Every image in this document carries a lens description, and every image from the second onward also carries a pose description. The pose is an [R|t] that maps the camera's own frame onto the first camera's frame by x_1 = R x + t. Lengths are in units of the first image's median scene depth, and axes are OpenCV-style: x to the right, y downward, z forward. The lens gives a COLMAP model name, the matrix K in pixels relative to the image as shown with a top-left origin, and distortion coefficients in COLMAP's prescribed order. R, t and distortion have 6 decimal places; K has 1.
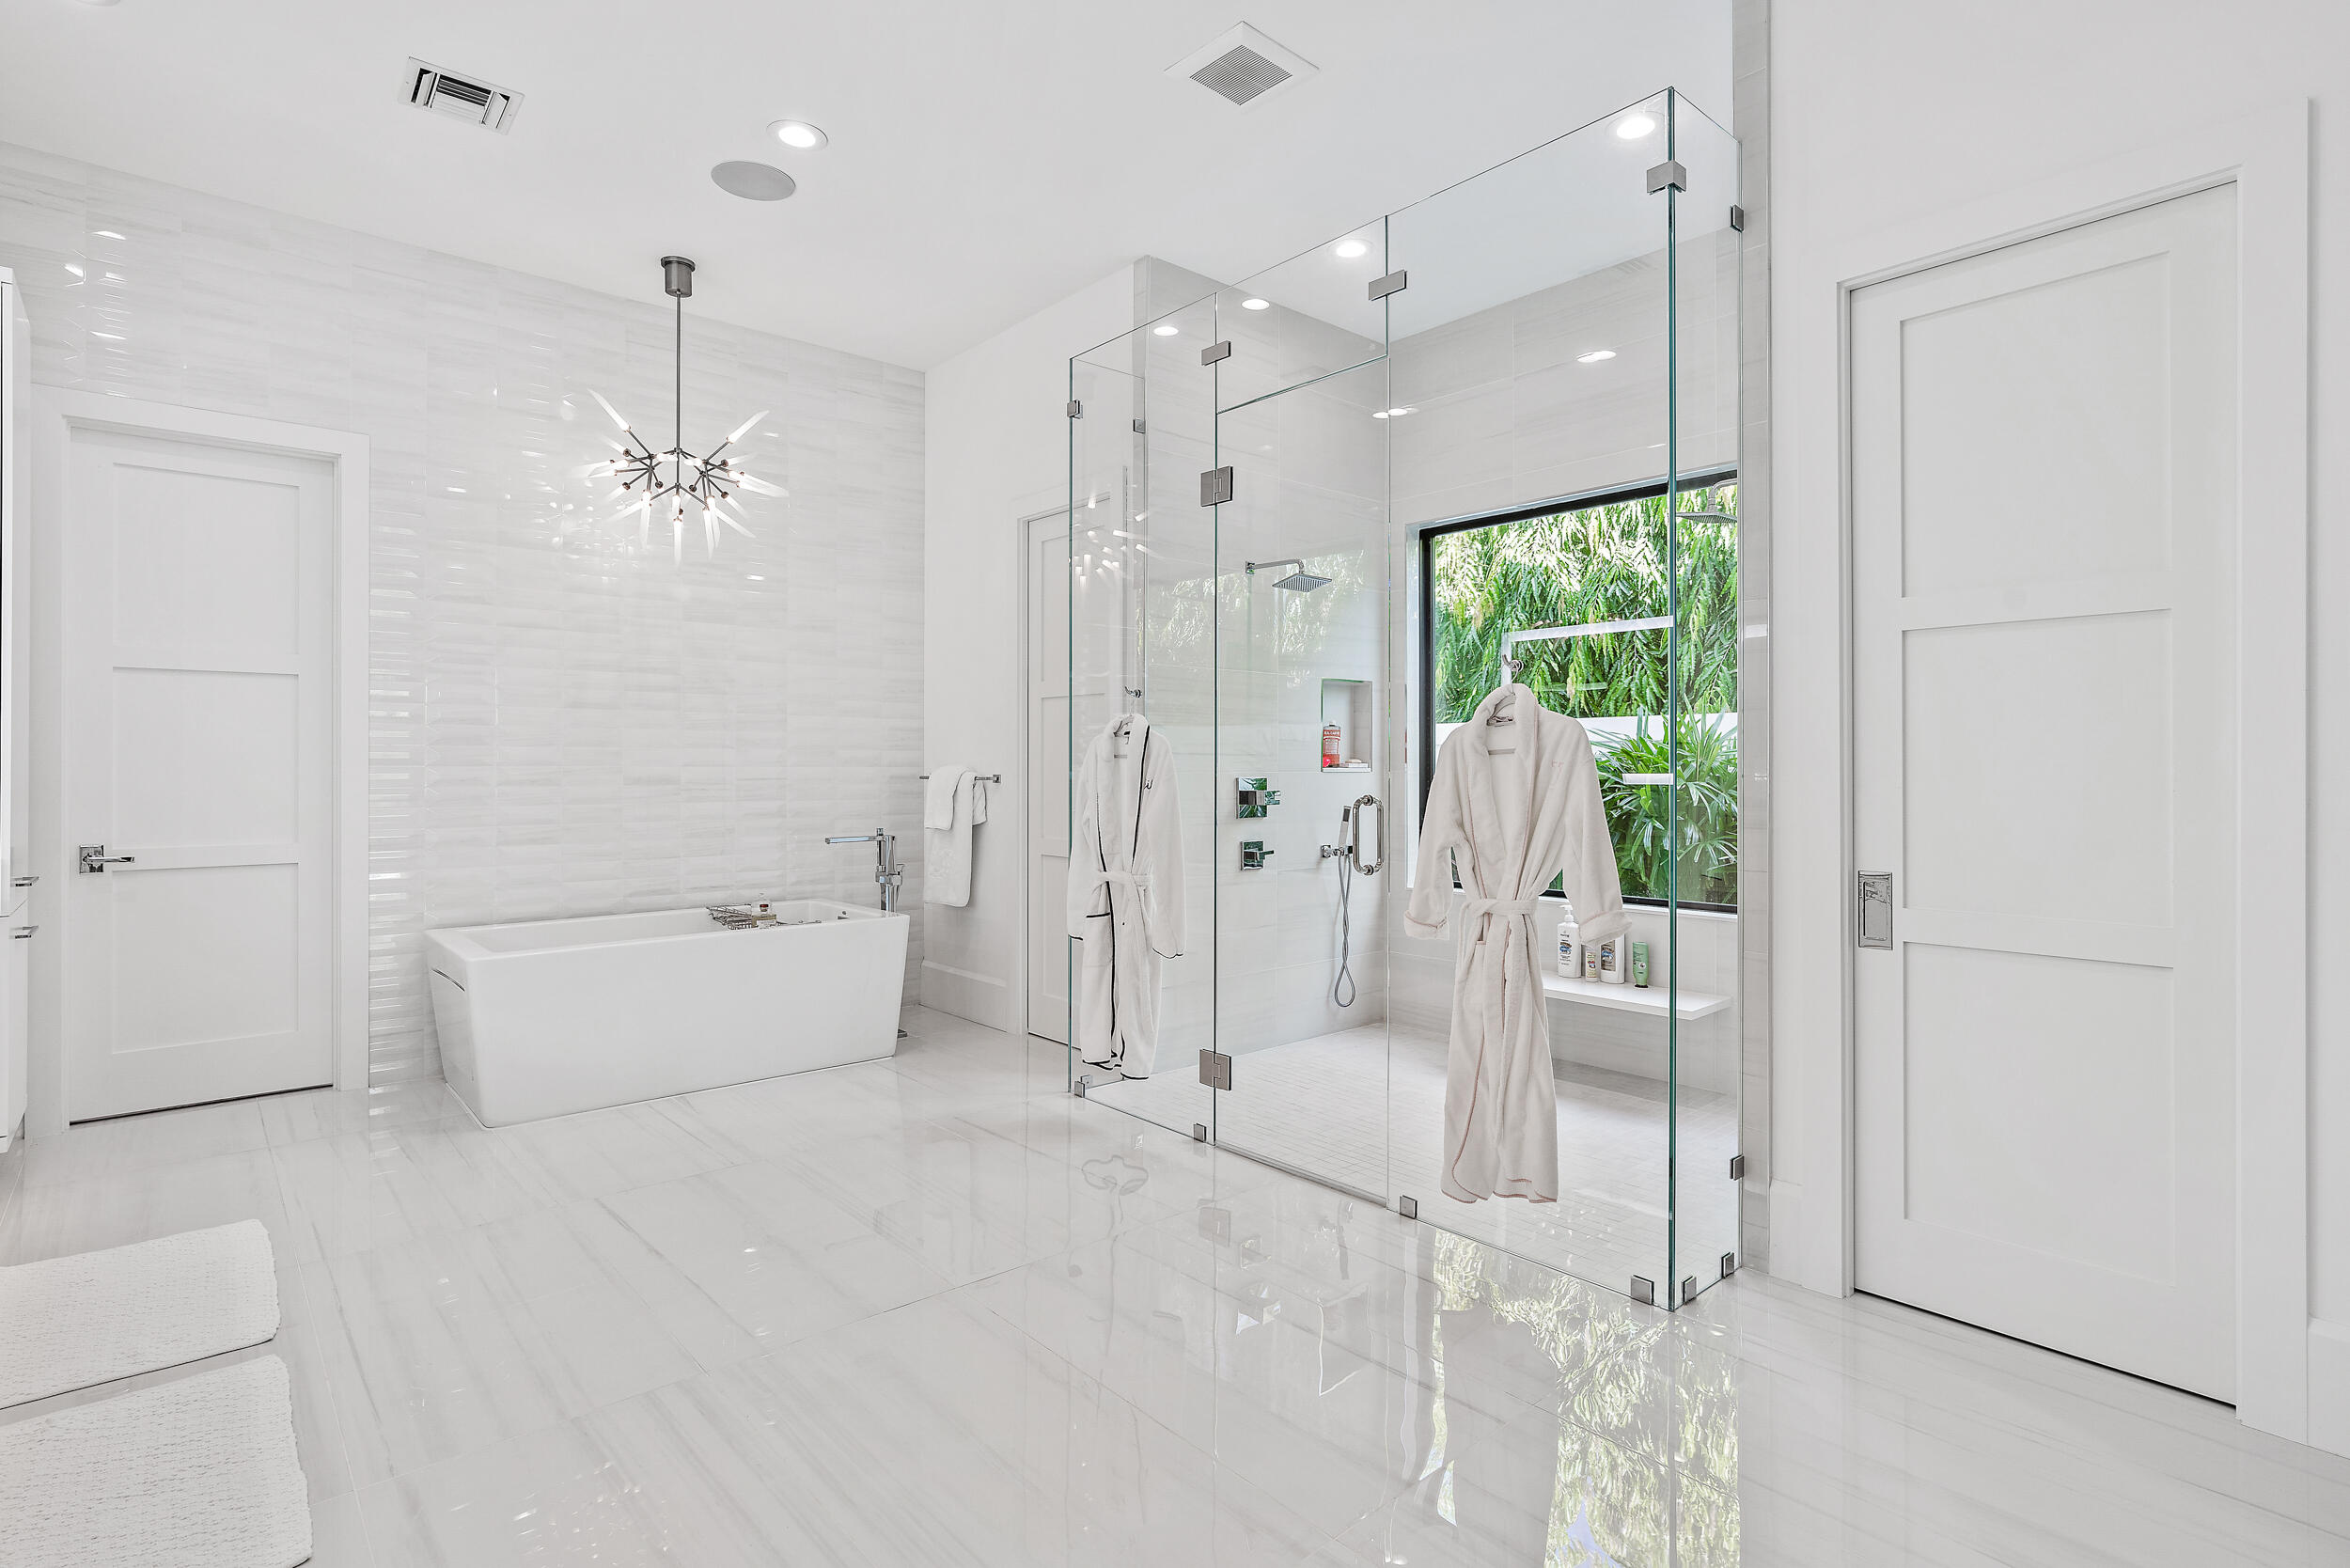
lens RADIAL K [[1148.4, 0, 1176.0], [0, 1148.4, 773.9], [0, 0, 1]] dist [-0.001973, 0.001091]
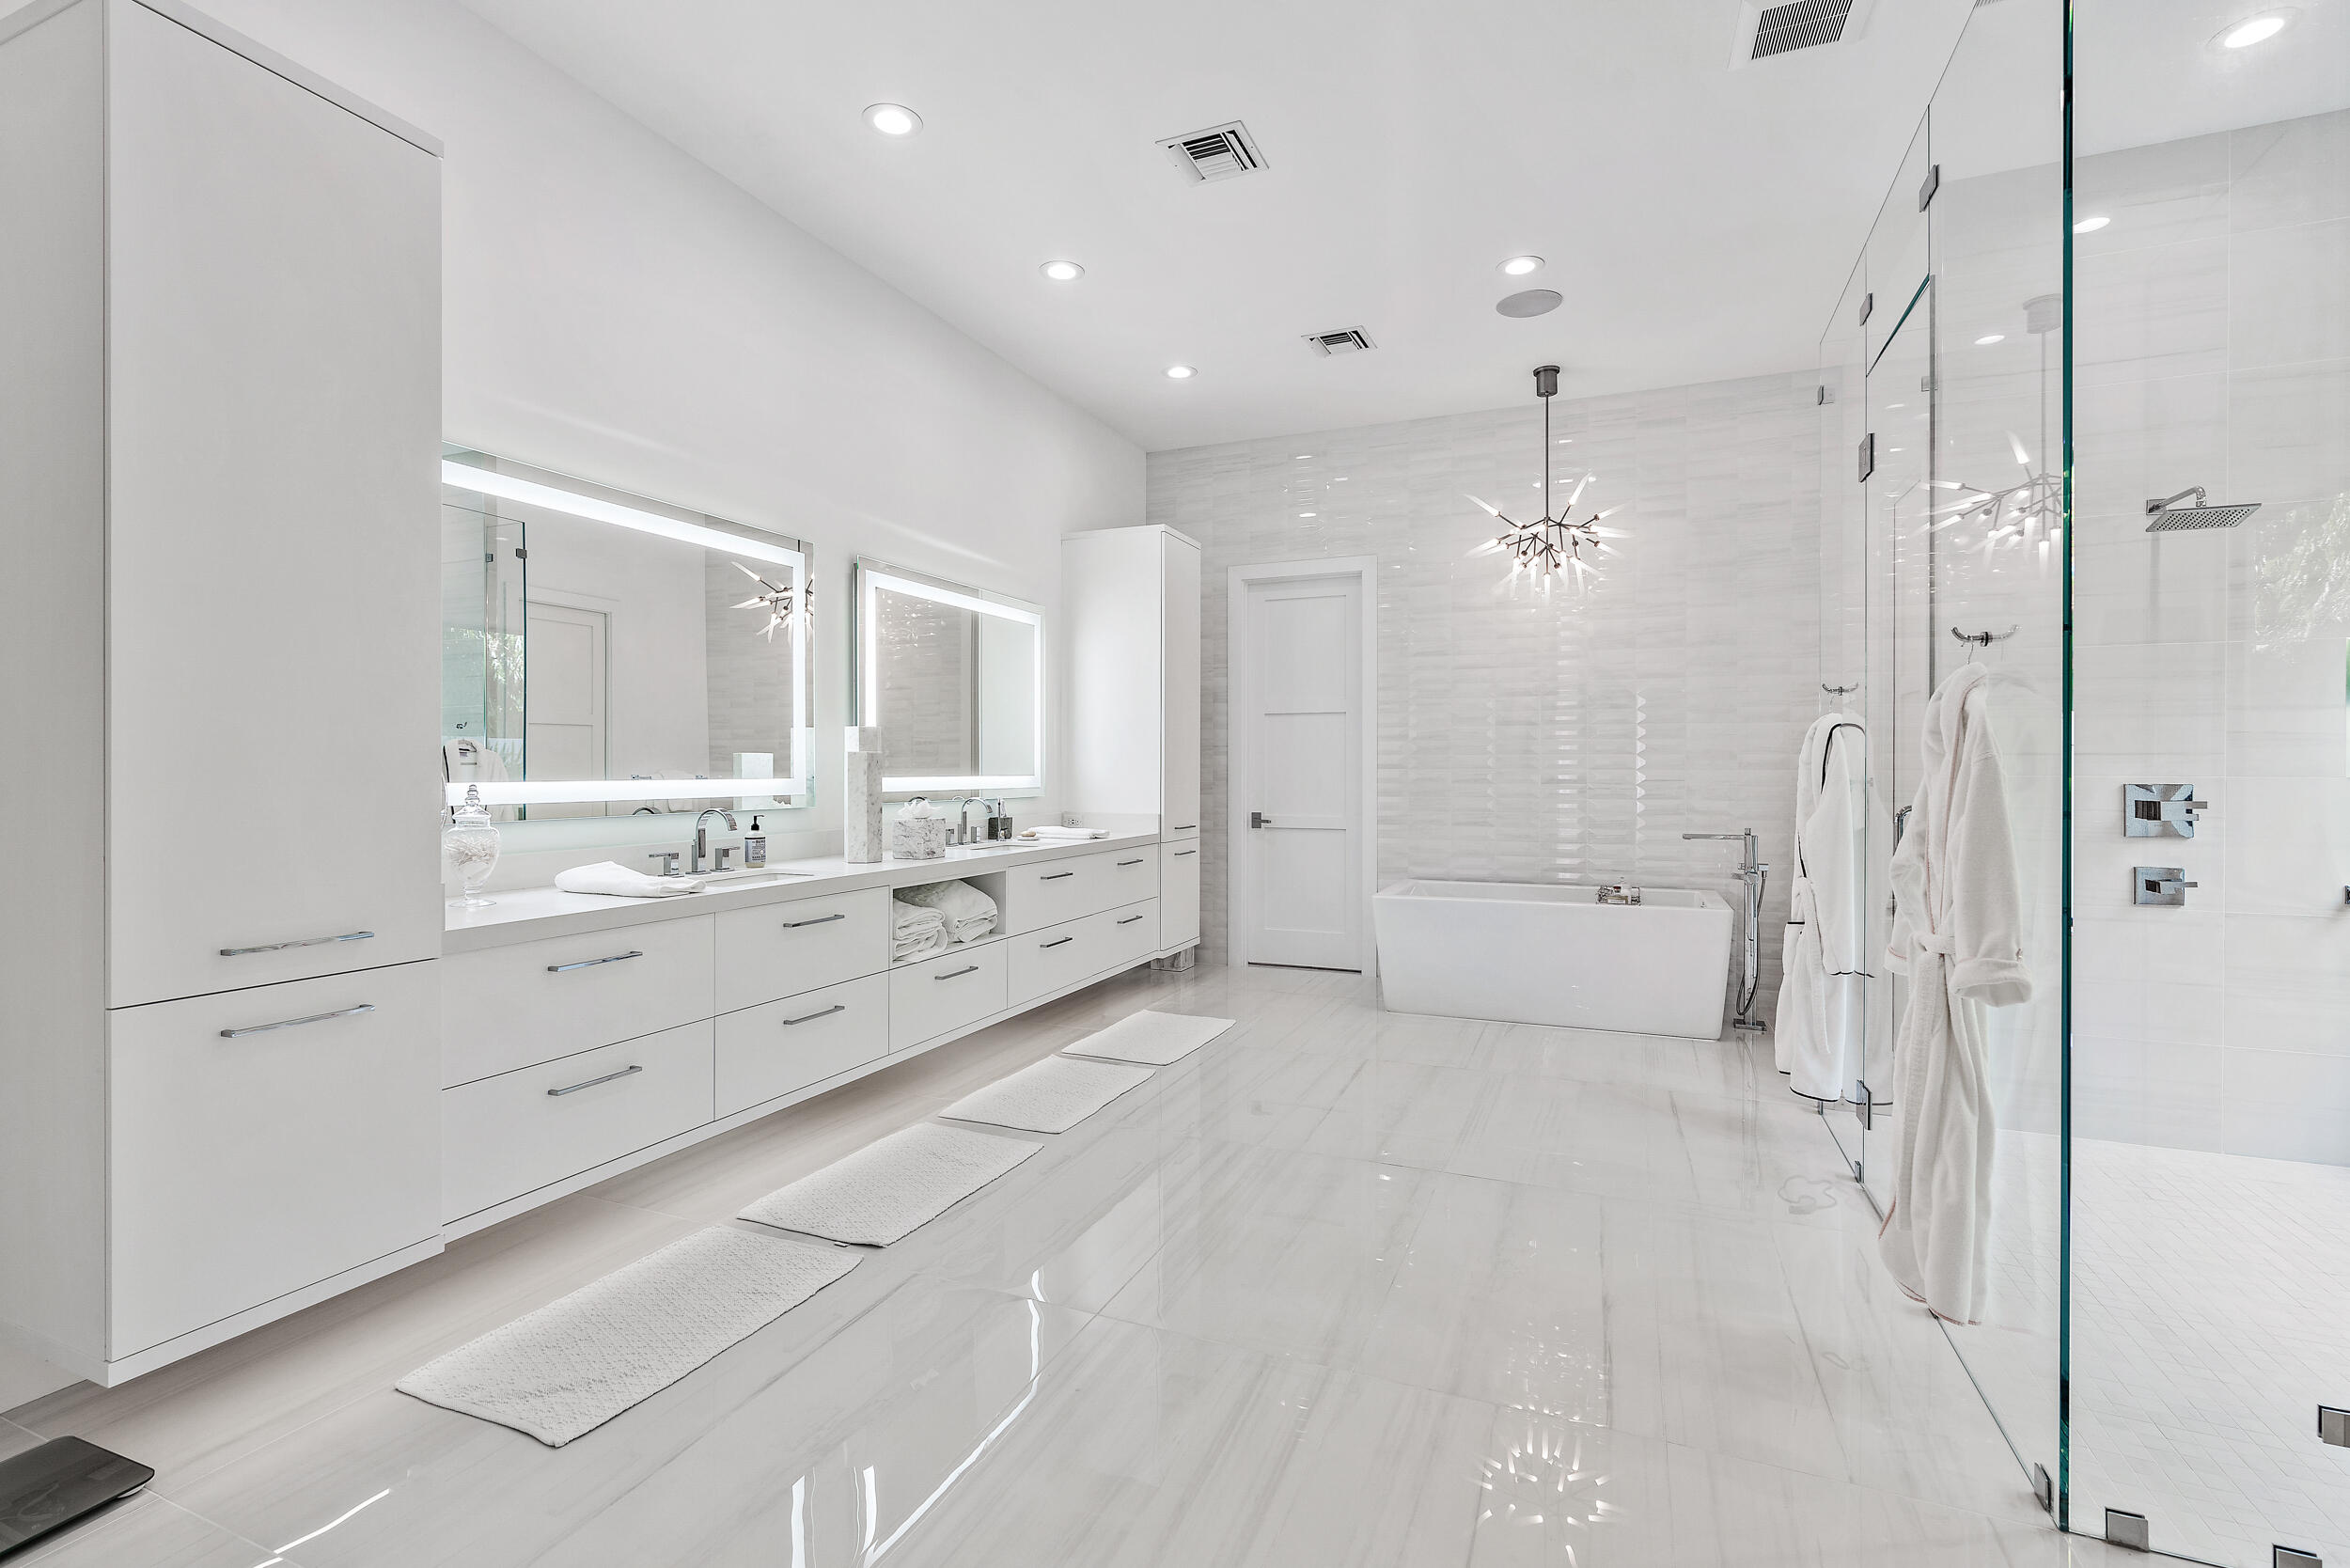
lens RADIAL K [[1056.2, 0, 1177.4], [0, 1056.2, 779.2], [0, 0, 1]] dist [-0.002295, 0.000840]
pose [[0.450365, 0.007761, -0.892811, 0.421521], [-0.007342, 0.999961, 0.004989, 0.001869], [0.892814, 0.004308, 0.450405, 0.116012]]
